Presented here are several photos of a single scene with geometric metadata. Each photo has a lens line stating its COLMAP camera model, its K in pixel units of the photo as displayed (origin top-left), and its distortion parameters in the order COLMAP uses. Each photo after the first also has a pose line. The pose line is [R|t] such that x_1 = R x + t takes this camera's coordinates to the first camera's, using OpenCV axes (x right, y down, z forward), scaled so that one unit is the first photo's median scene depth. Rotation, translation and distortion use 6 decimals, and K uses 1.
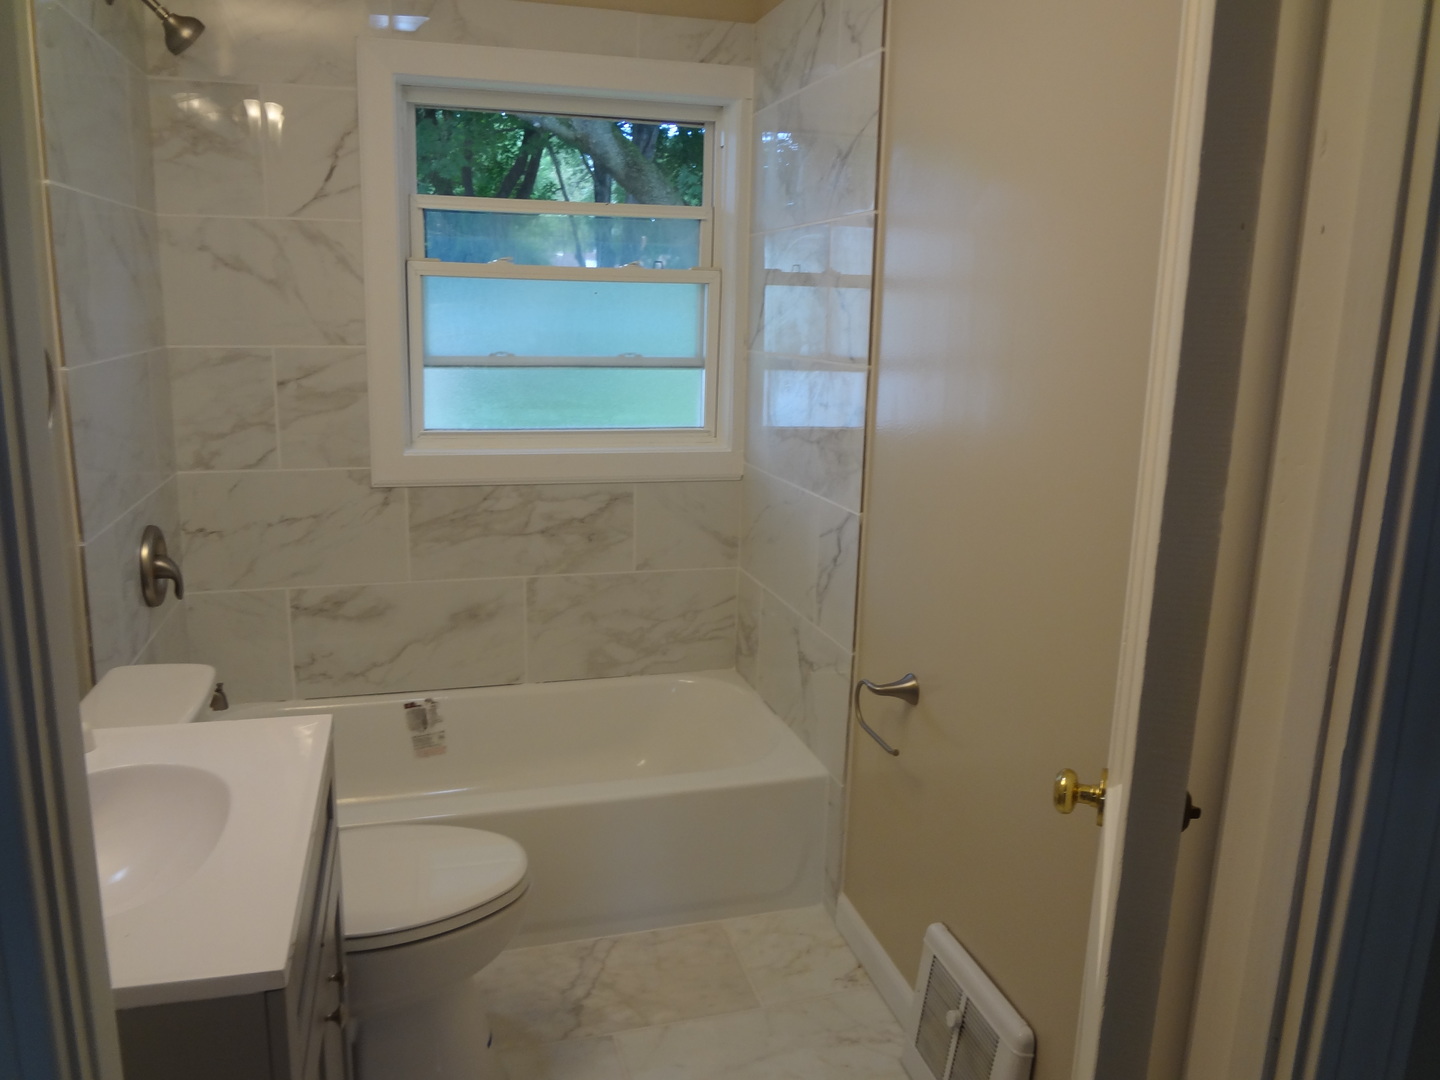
lens RADIAL K [[1063.5, 0, 713.9], [0, 1063.5, 531.2], [0, 0, 1]] dist [-0.044791, 0.009524]
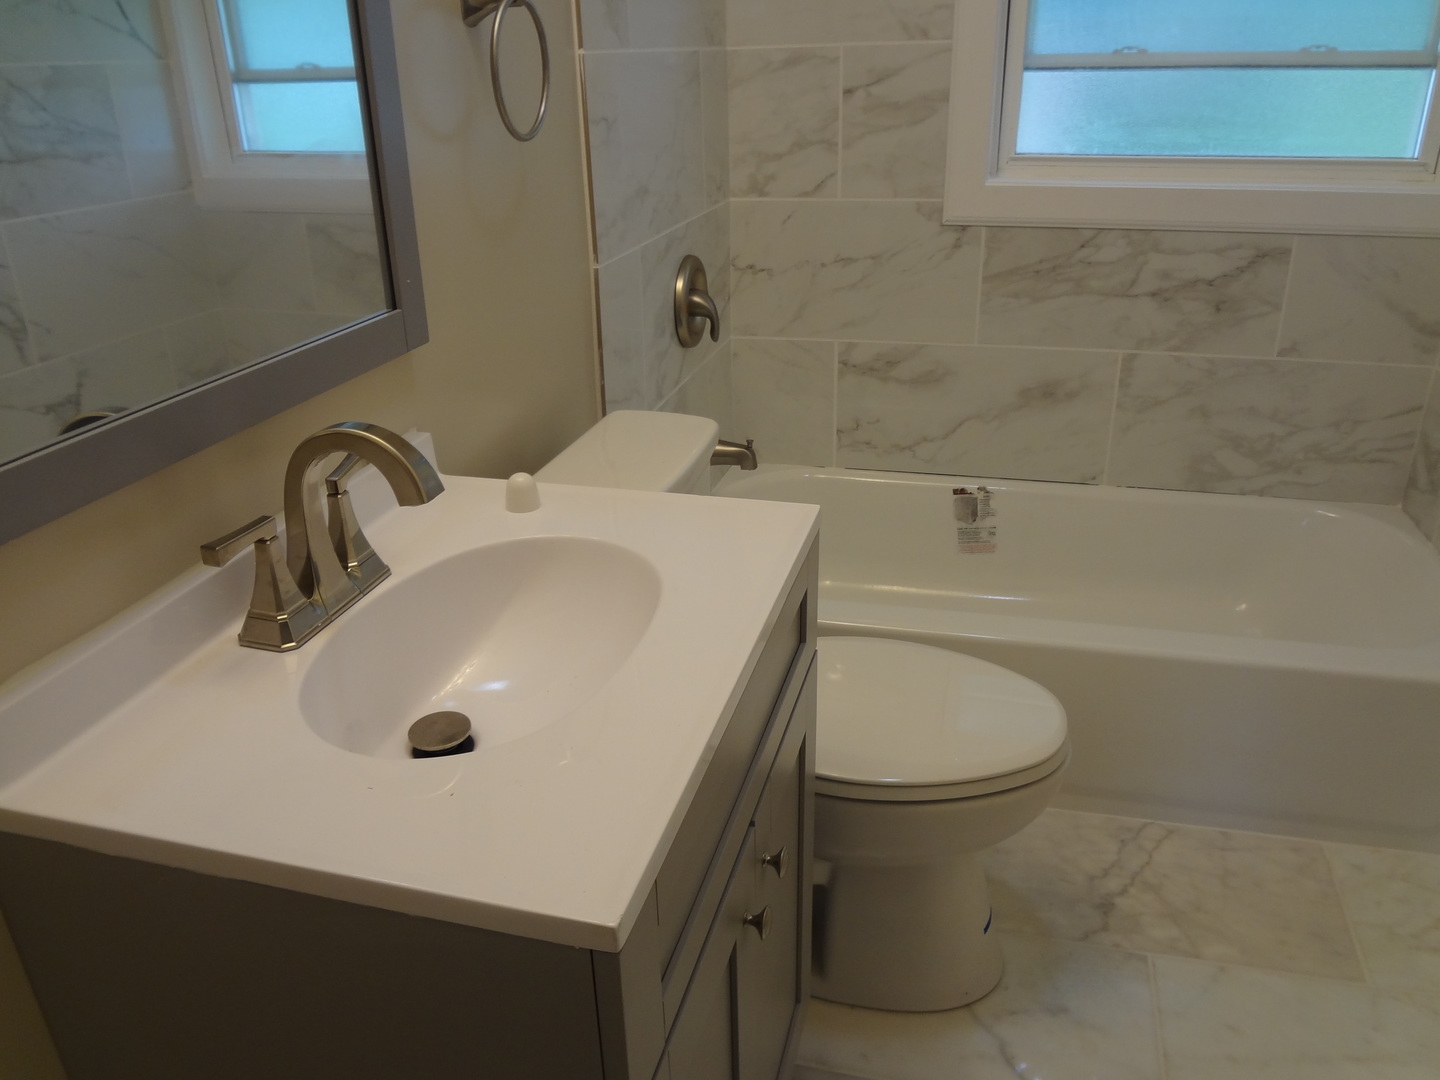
lens RADIAL K [[1063.5, 0, 713.9], [0, 1063.5, 531.2], [0, 0, 1]] dist [-0.044791, 0.009524]
pose [[0.854180, 0.168140, -0.492042, -0.031411], [-0.059612, 0.971702, 0.228563, 0.012570], [0.516549, -0.165902, 0.840032, 0.180061]]
